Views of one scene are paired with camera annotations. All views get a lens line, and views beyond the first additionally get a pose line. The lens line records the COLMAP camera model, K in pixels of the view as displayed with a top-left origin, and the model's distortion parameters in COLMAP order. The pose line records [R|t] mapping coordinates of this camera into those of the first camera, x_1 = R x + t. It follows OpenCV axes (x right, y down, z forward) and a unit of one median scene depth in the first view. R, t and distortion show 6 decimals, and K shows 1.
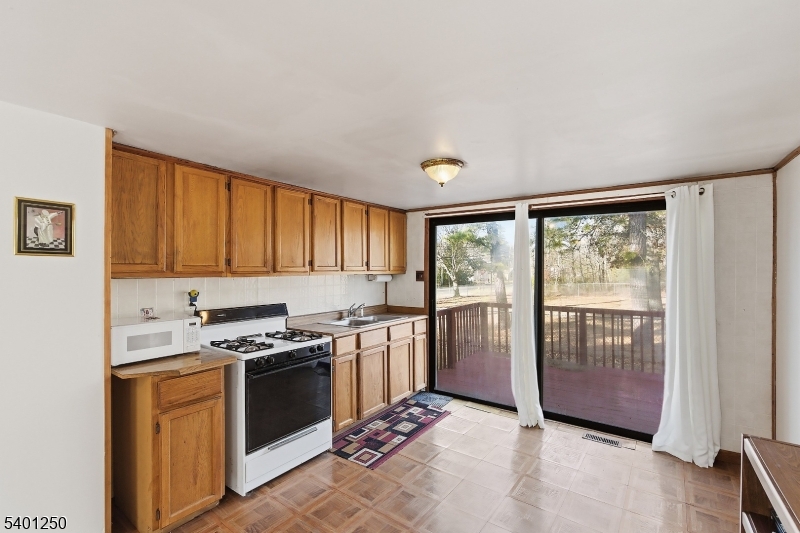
lens RADIAL K [[360.2, 0, 400.0], [0, 360.2, 266.5], [0, 0, 1]] dist [0.000335, 0.000015]
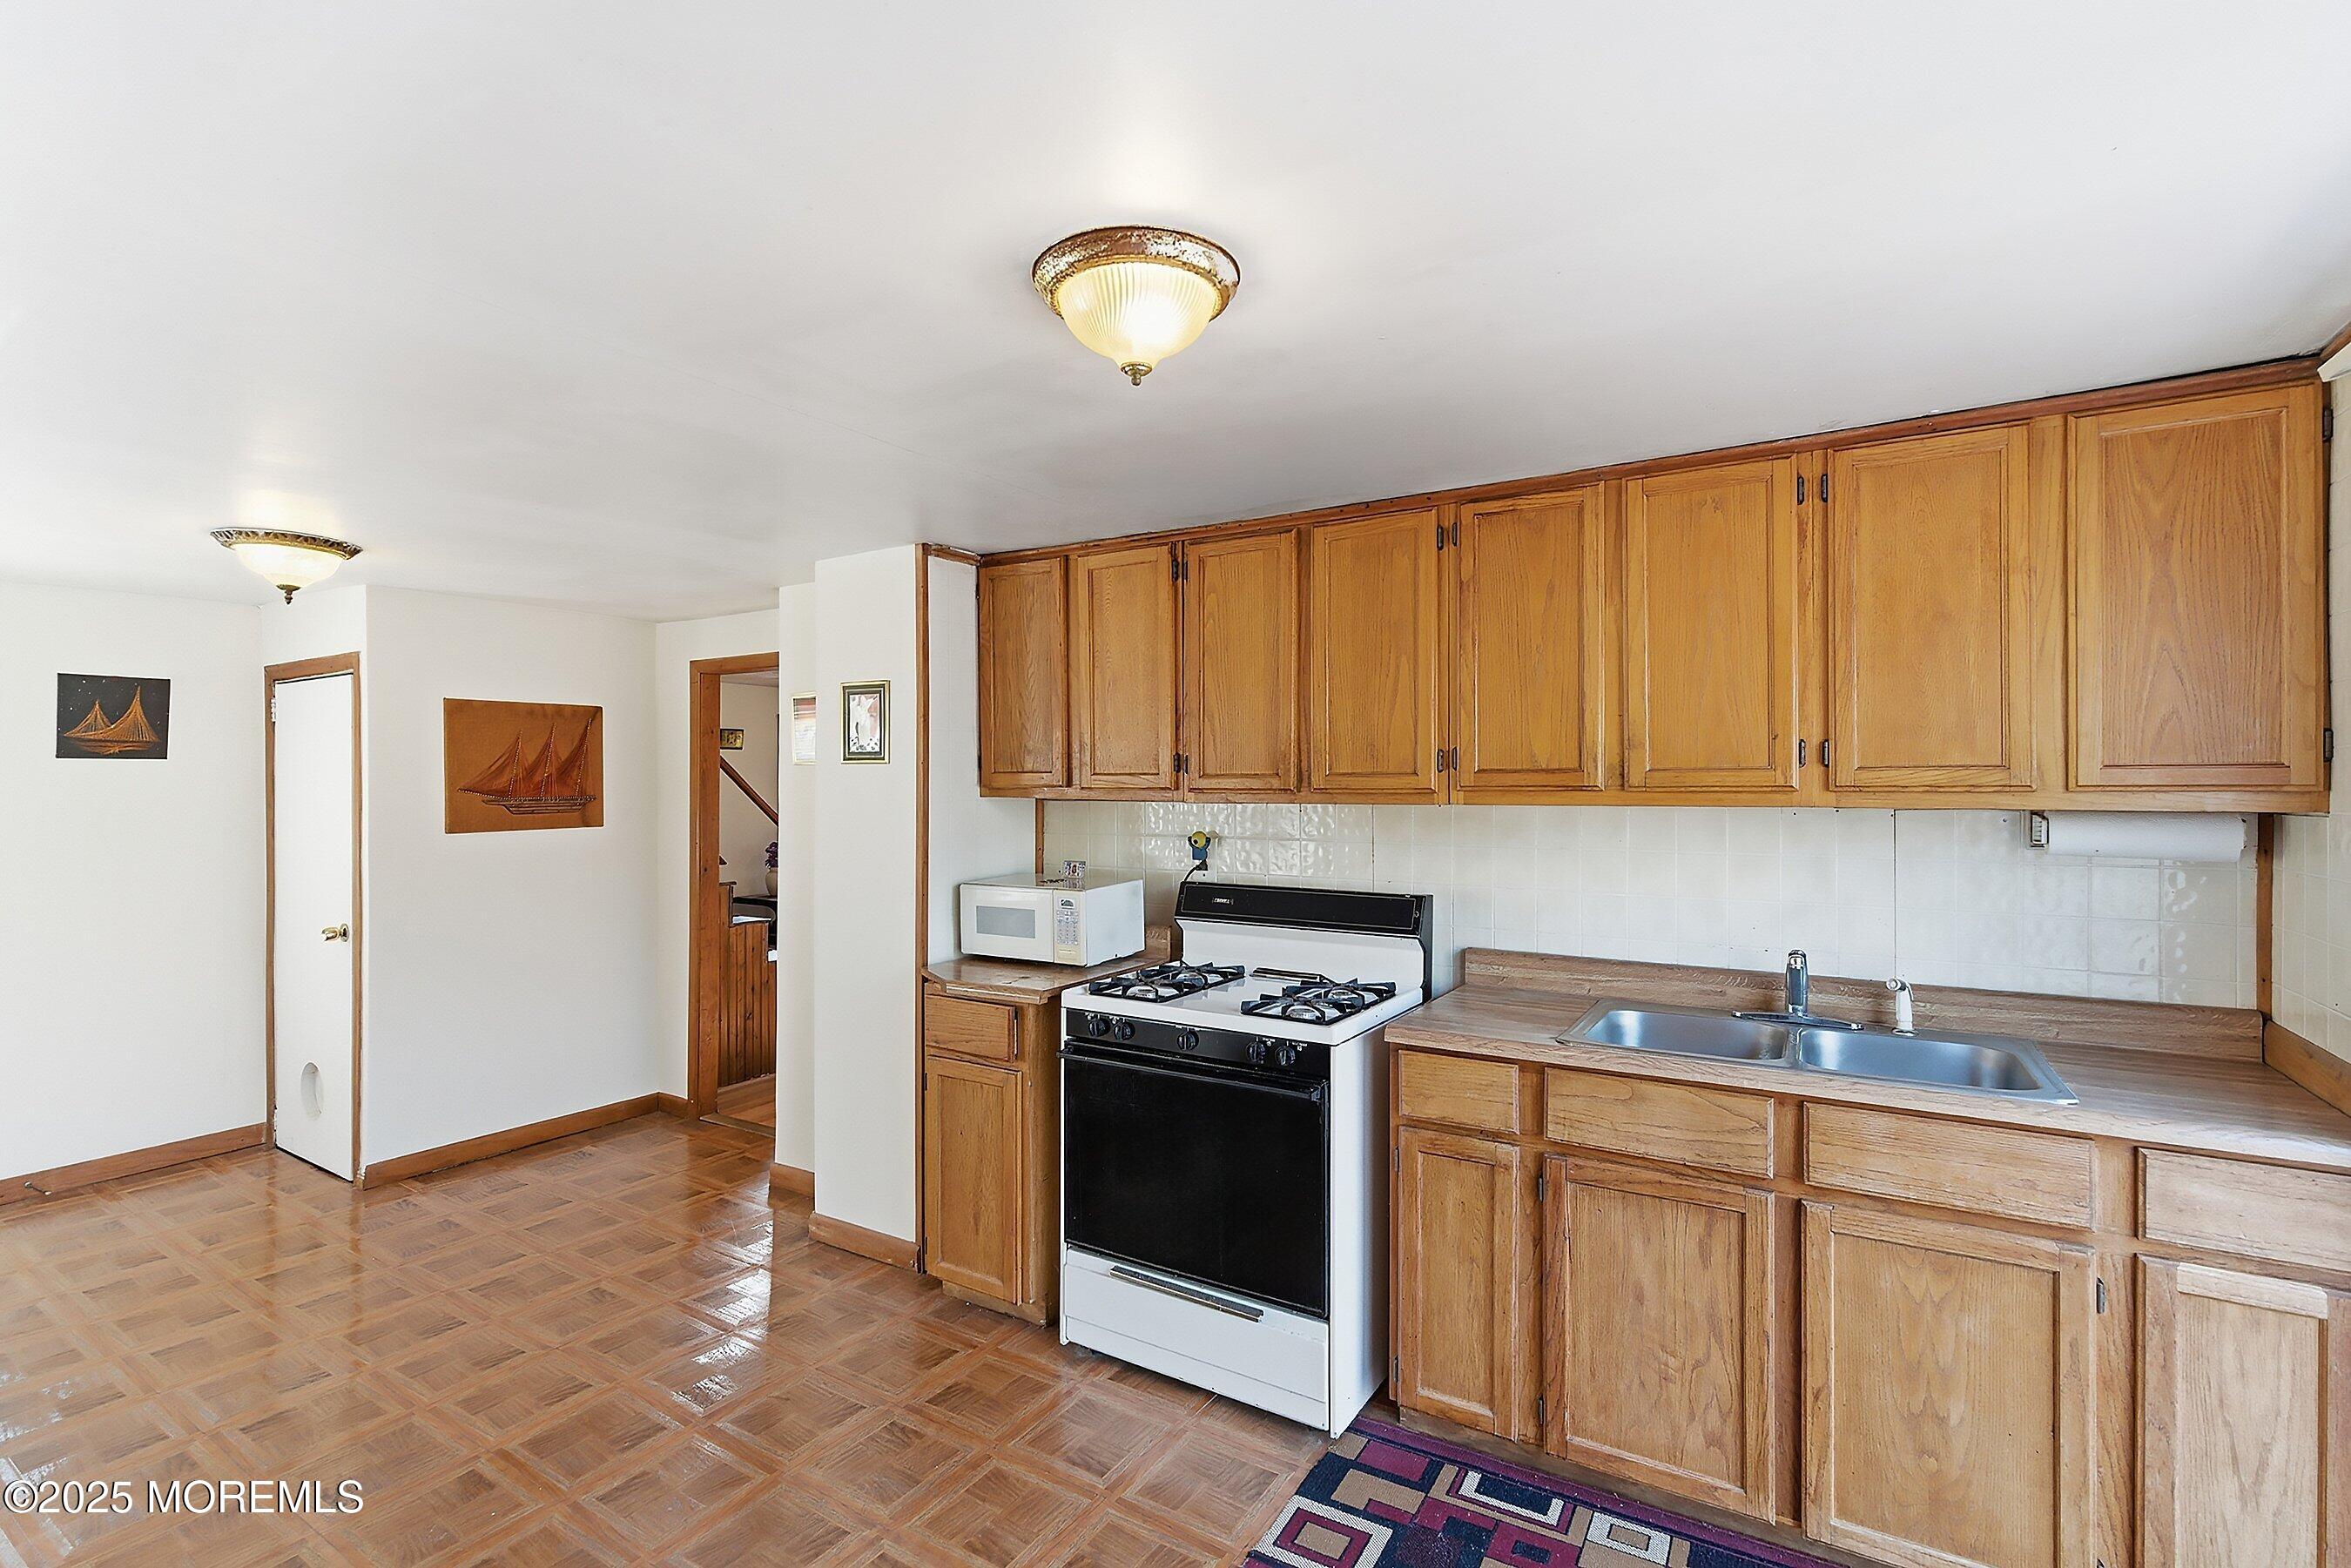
lens RADIAL K [[1072.8, 0, 1167.7], [0, 1072.8, 780.5], [0, 0, 1]] dist [0.003010, -0.000157]
pose [[0.068183, -0.000245, -0.997673, 0.563258], [0.011215, 0.999937, 0.000521, 0.004137], [0.997610, -0.011224, 0.068181, 0.753627]]
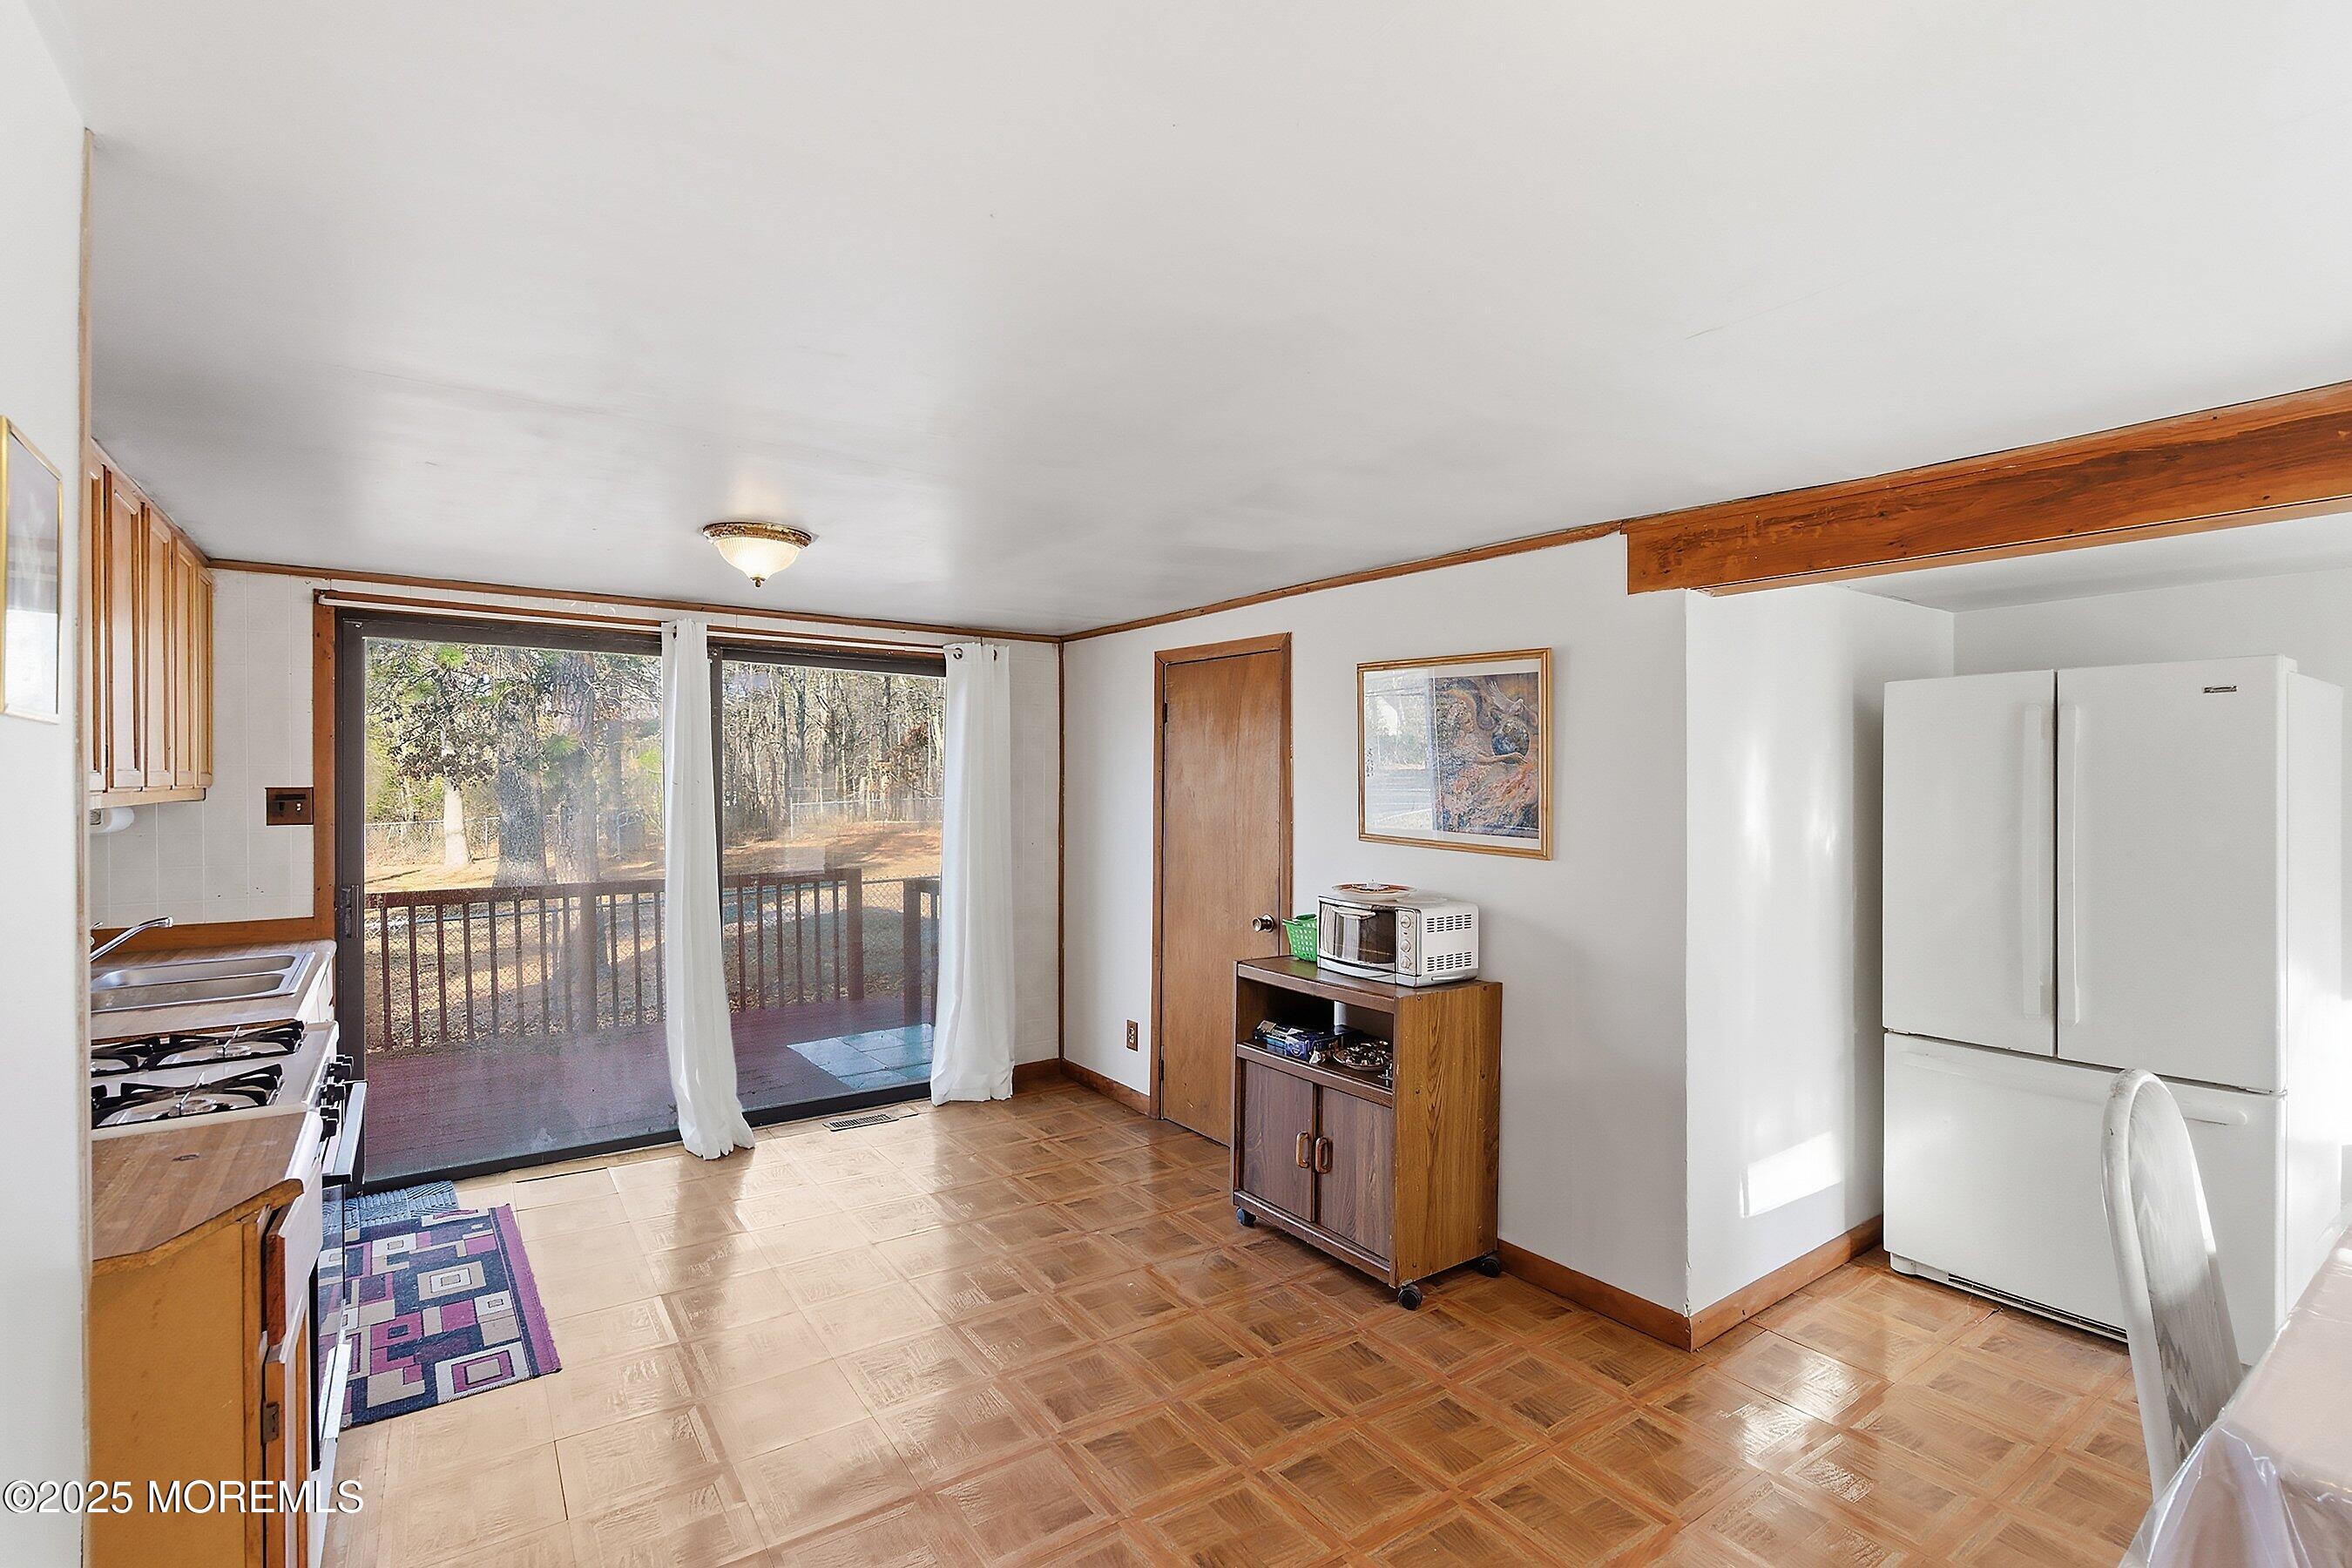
lens RADIAL K [[1066.9, 0, 1178.4], [0, 1066.9, 755.0], [0, 0, 1]] dist [-0.000288, -0.000223]
pose [[0.333082, 0.020566, 0.942674, -0.708189], [-0.010737, 0.999780, -0.018018, -0.008876], [-0.942837, -0.004120, 0.333229, 0.088109]]
